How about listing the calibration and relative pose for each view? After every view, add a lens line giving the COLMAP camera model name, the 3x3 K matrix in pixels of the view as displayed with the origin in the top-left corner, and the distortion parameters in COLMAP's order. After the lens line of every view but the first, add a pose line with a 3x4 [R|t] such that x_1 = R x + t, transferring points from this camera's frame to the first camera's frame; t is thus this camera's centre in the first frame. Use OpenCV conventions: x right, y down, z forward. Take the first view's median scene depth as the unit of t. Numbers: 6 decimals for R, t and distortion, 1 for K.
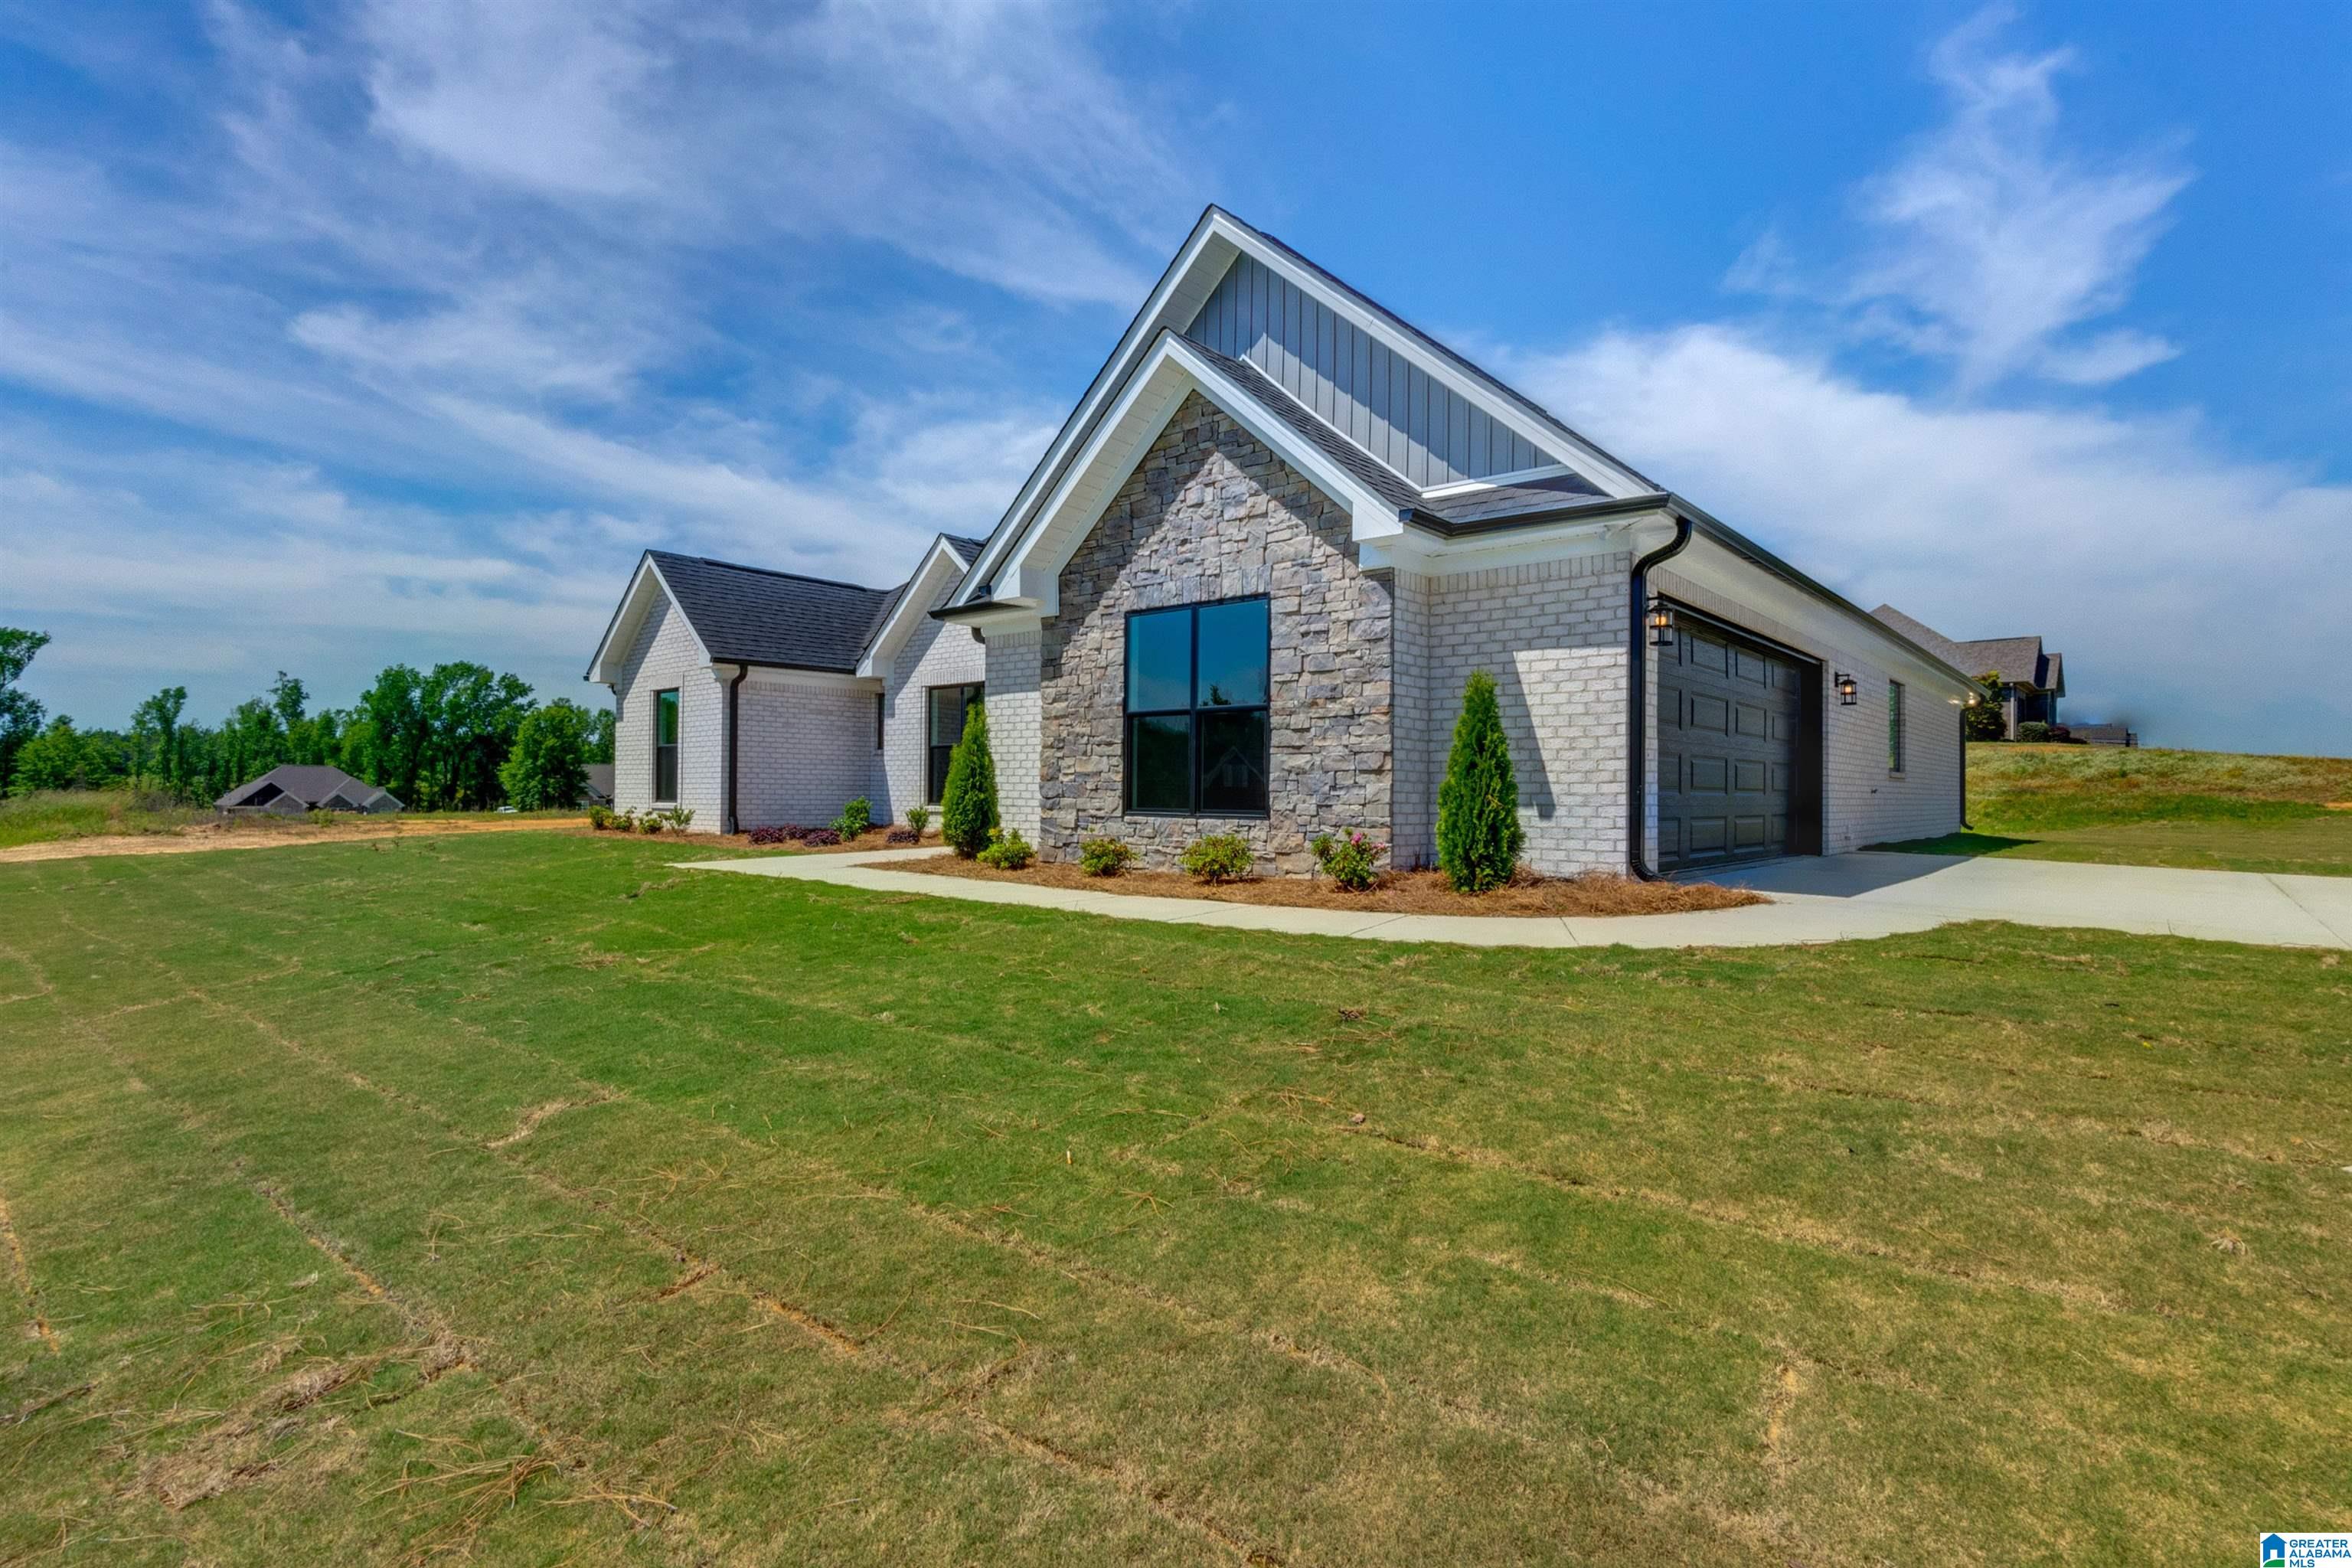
lens RADIAL K [[1116.5, 0, 1167.9], [0, 1116.5, 778.1], [0, 0, 1]] dist [-0.001895, 0.002374]
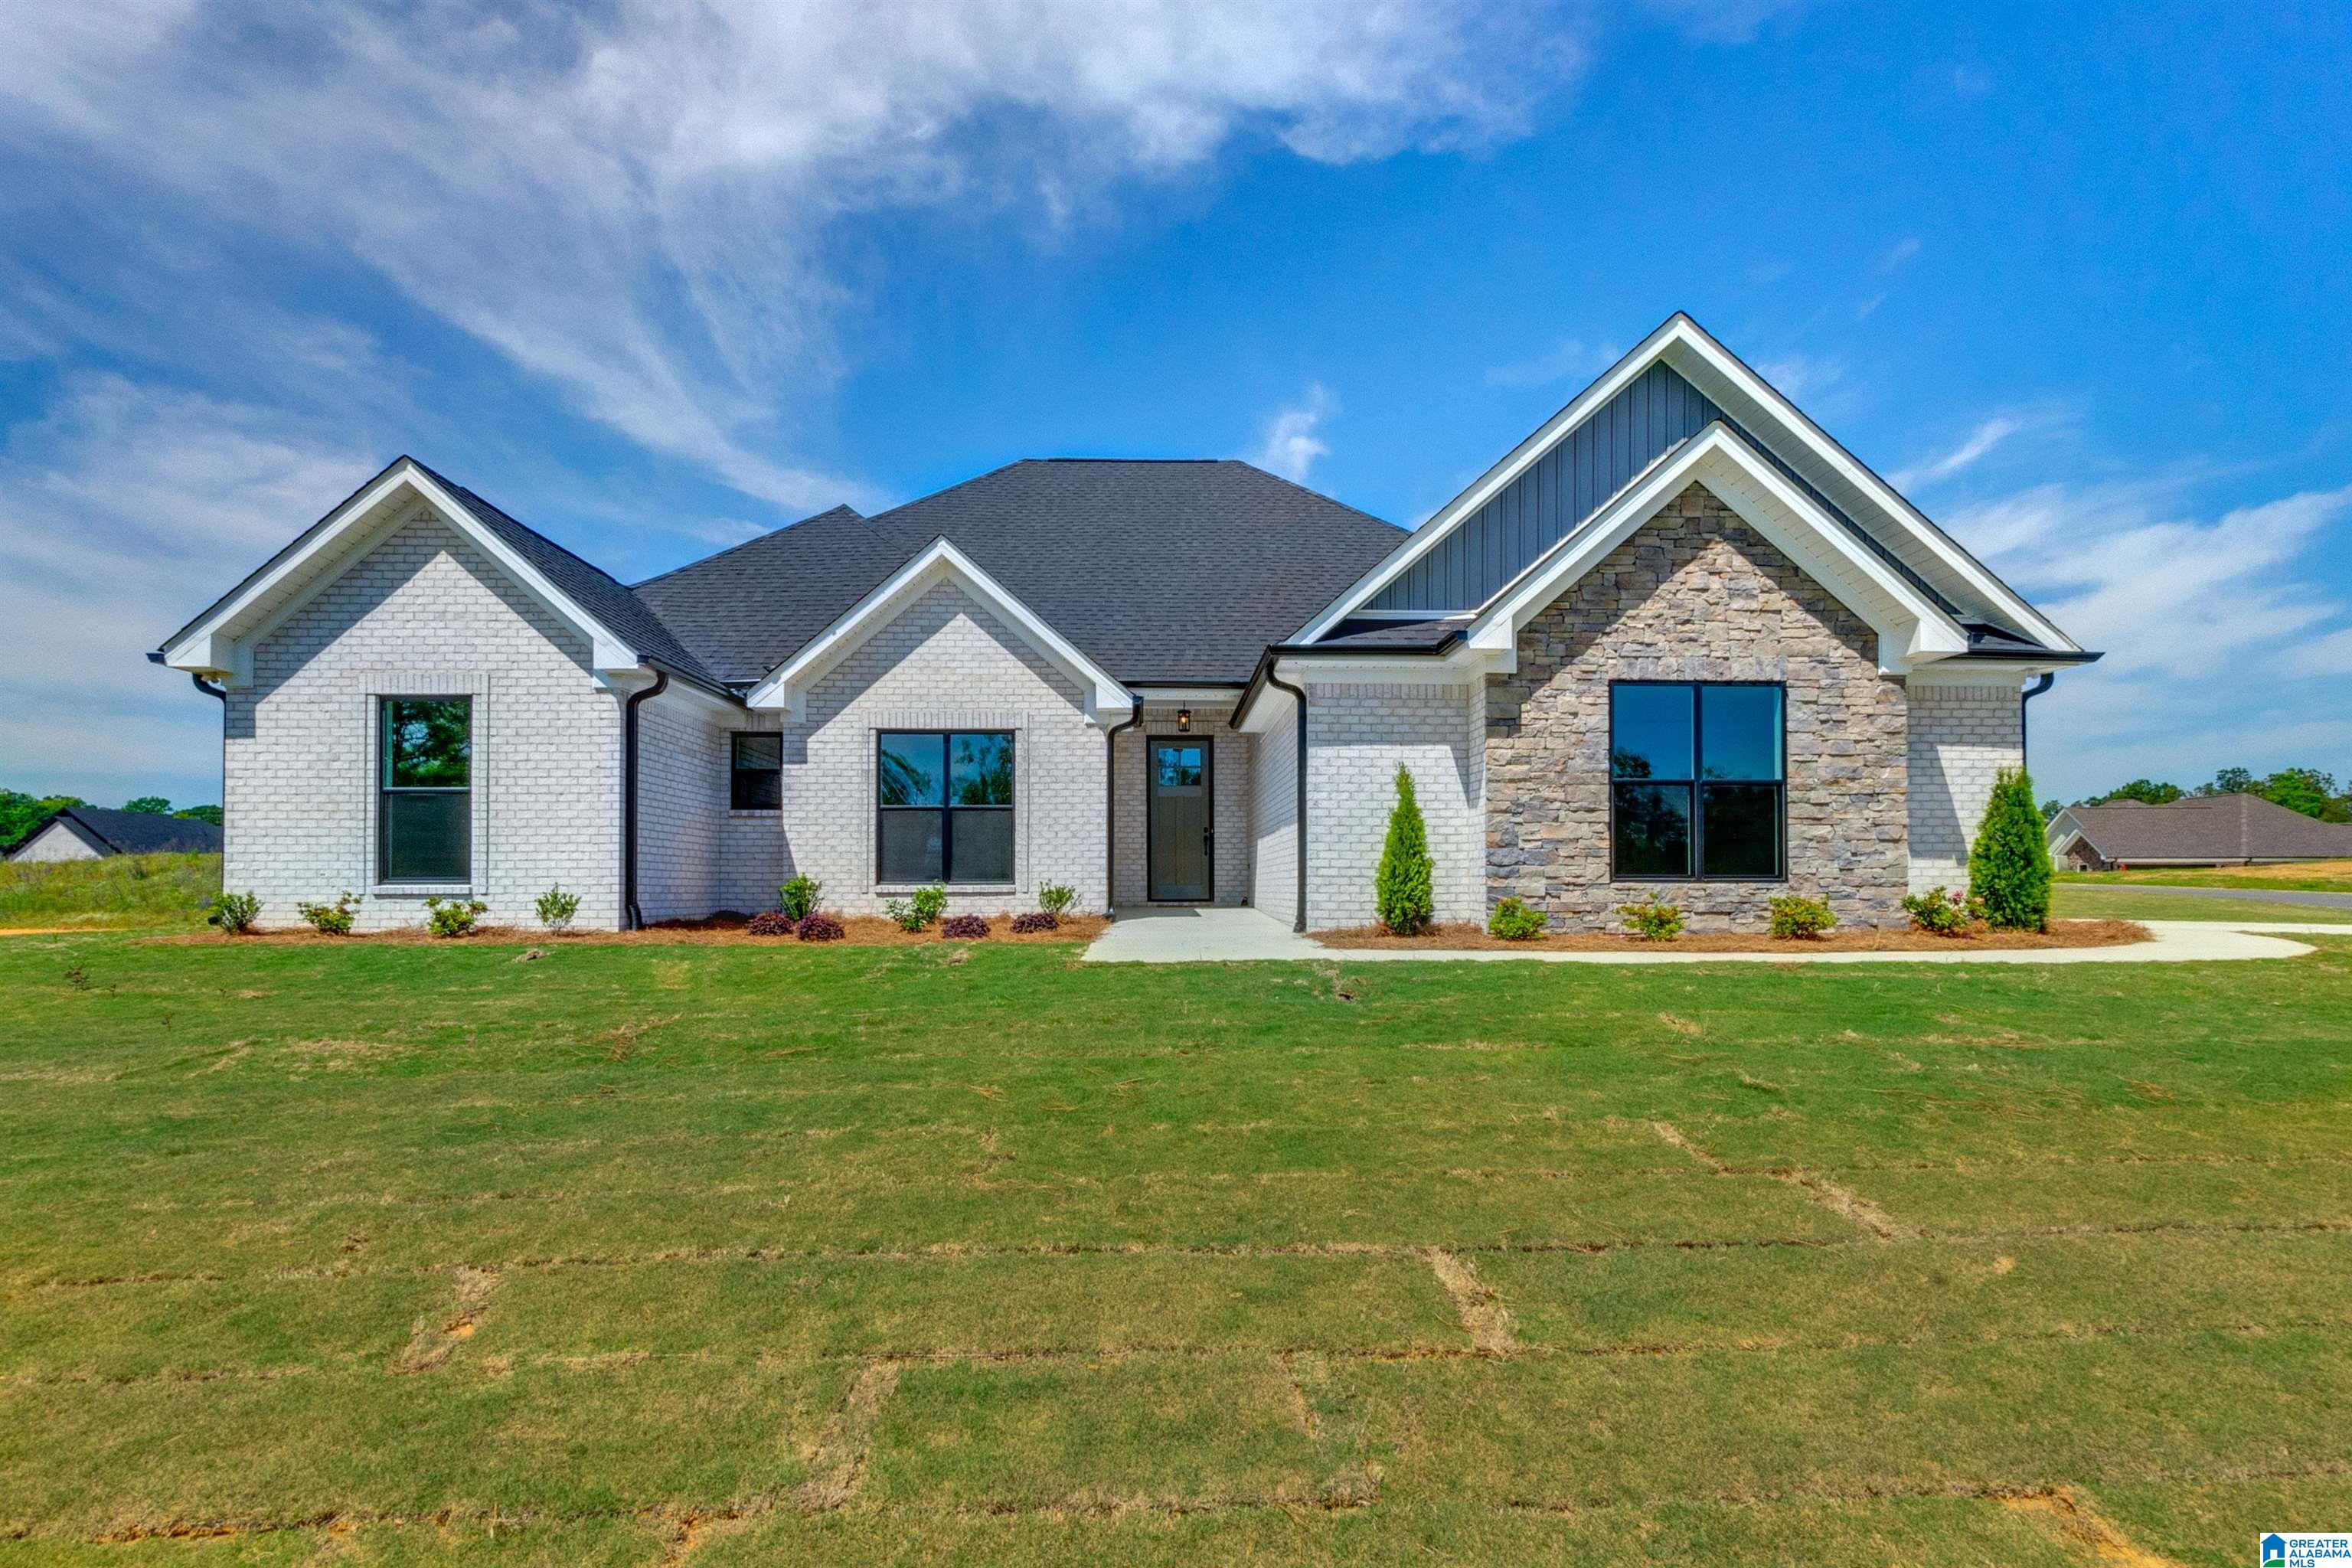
lens RADIAL K [[1116.5, 0, 1158.1], [0, 1116.5, 864.5], [0, 0, 1]] dist [-0.001895, 0.002374]
pose [[0.739285, 0.006961, 0.673356, -0.064989], [-0.003471, 0.999973, -0.006527, 0.001626], [-0.673383, 0.002489, 0.739289, 0.033945]]
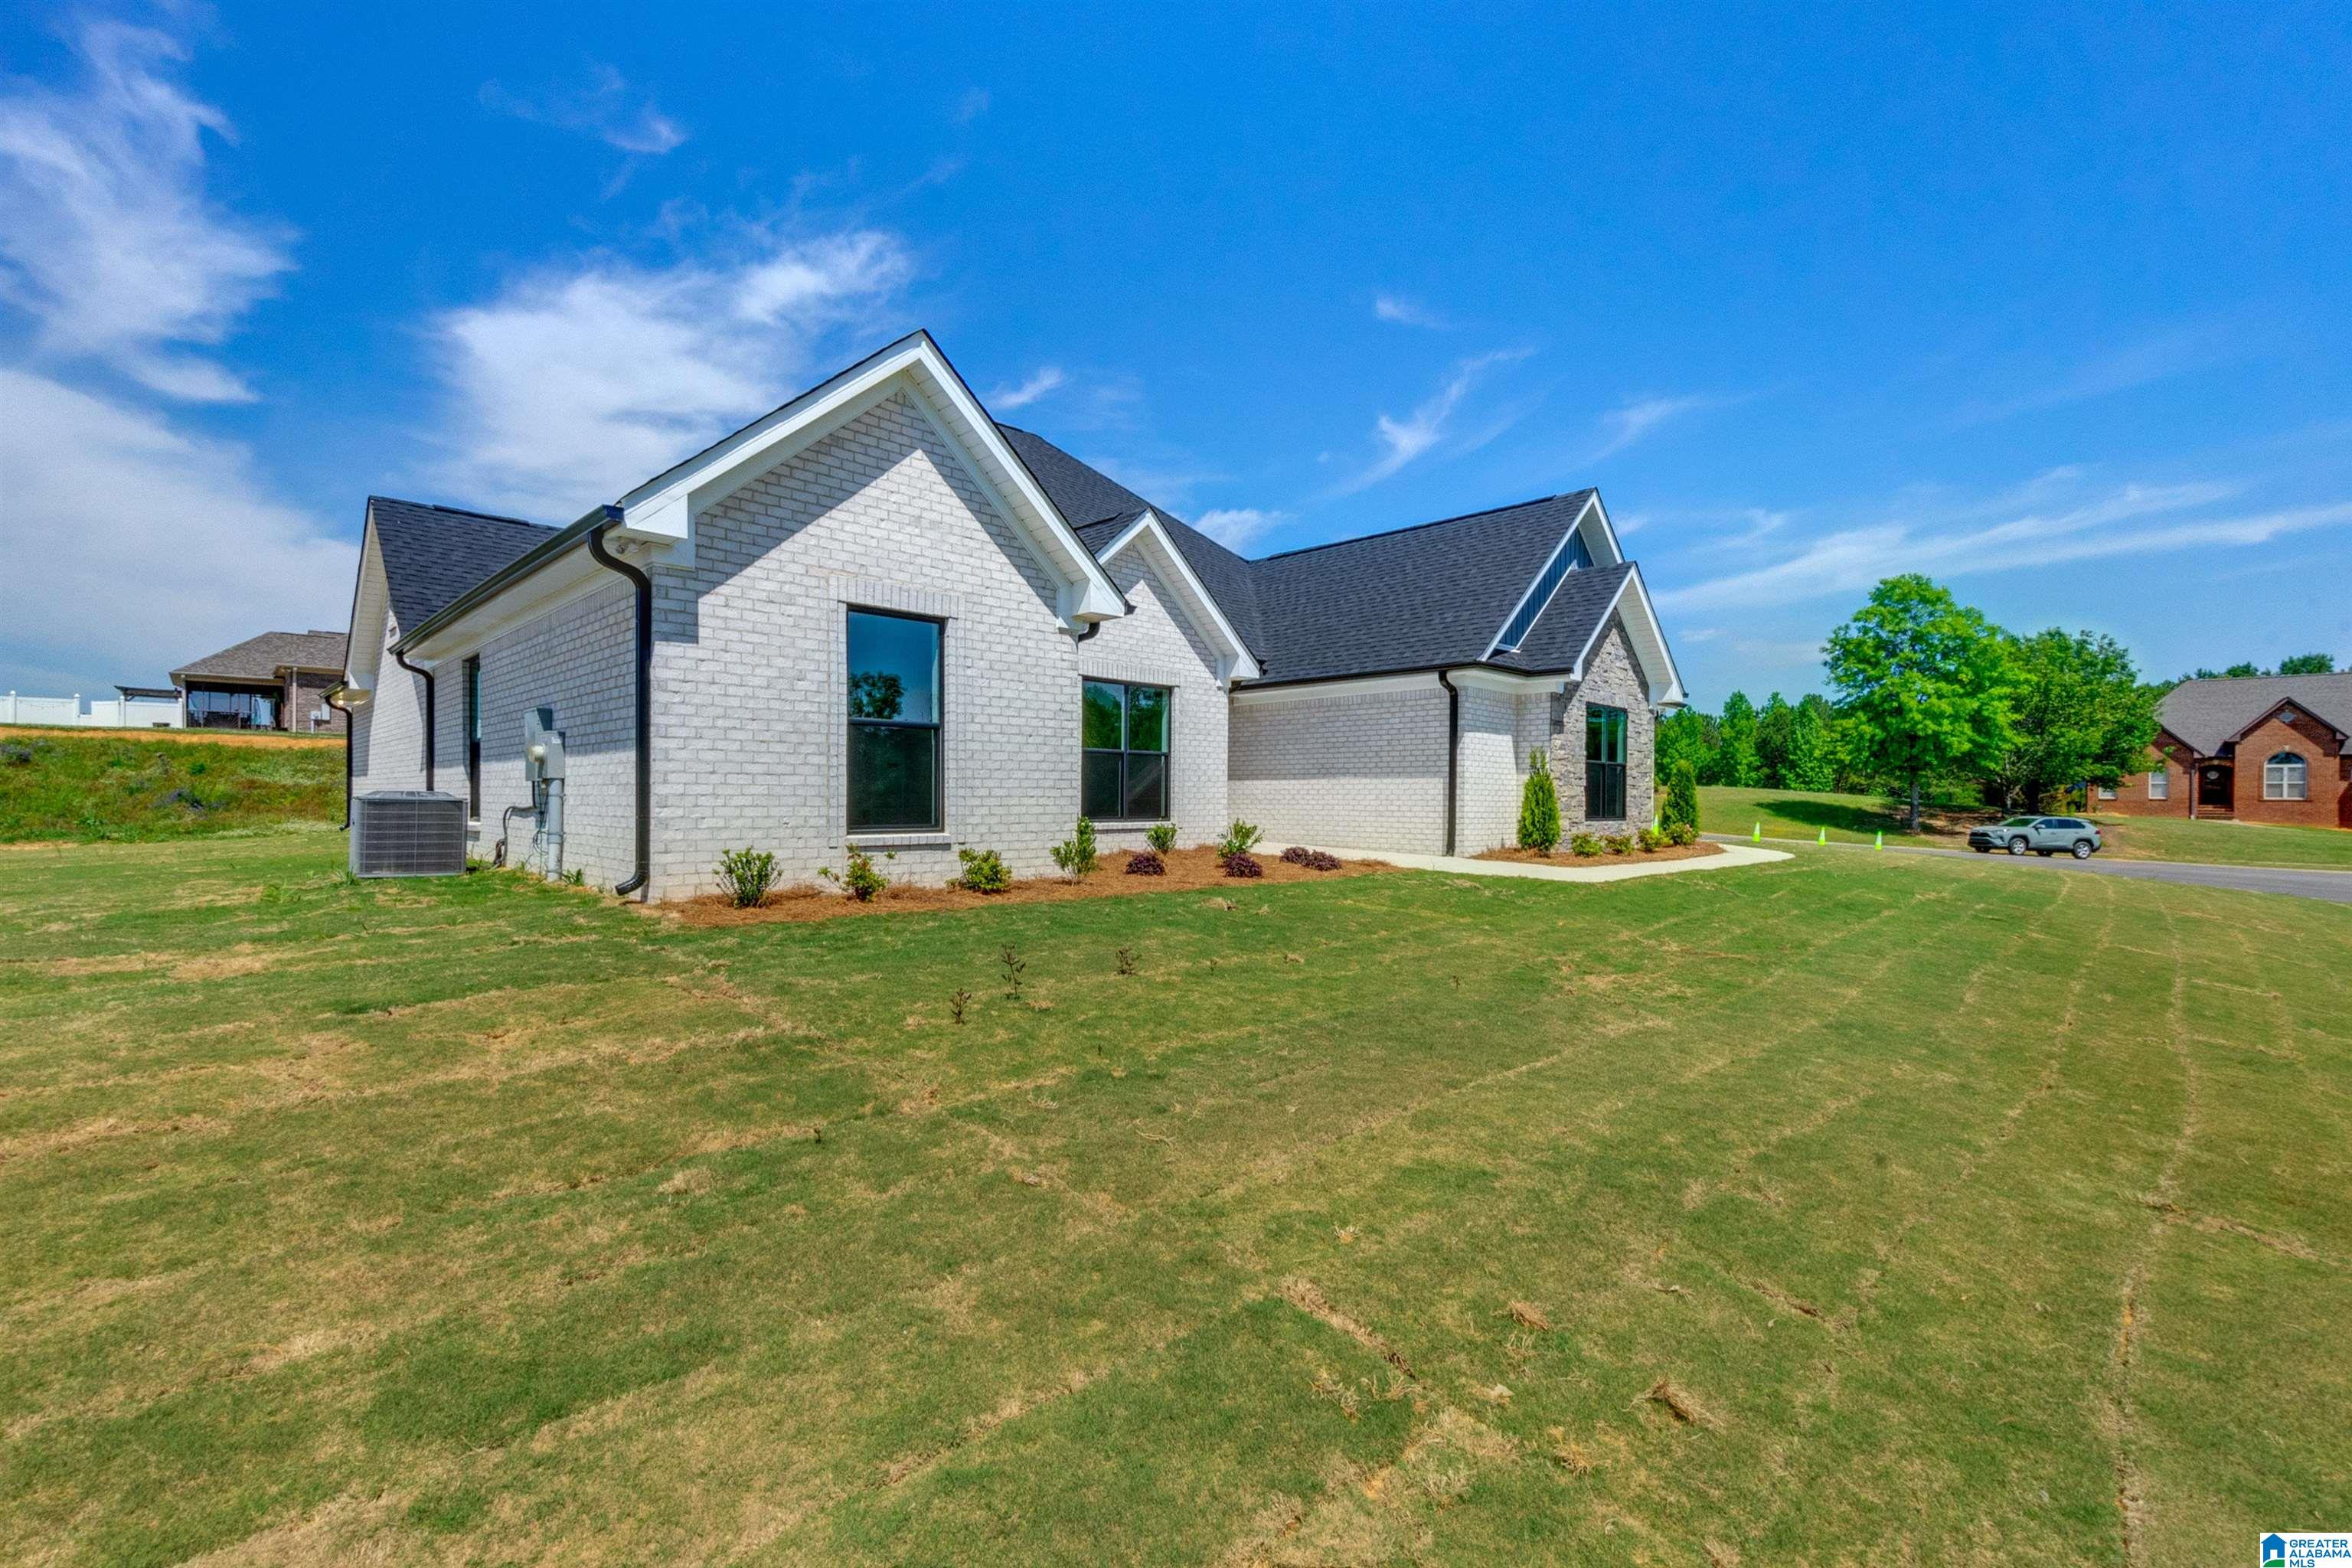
lens RADIAL K [[1009.9, 0, 1161.1], [0, 1009.9, 799.0], [0, 0, 1]] dist [-0.008414, 0.001616]
pose [[0.076136, -0.004806, 0.997086, -0.104220], [-0.019039, 0.999799, 0.006273, 0.000126], [-0.996916, -0.019461, 0.076030, 0.097842]]
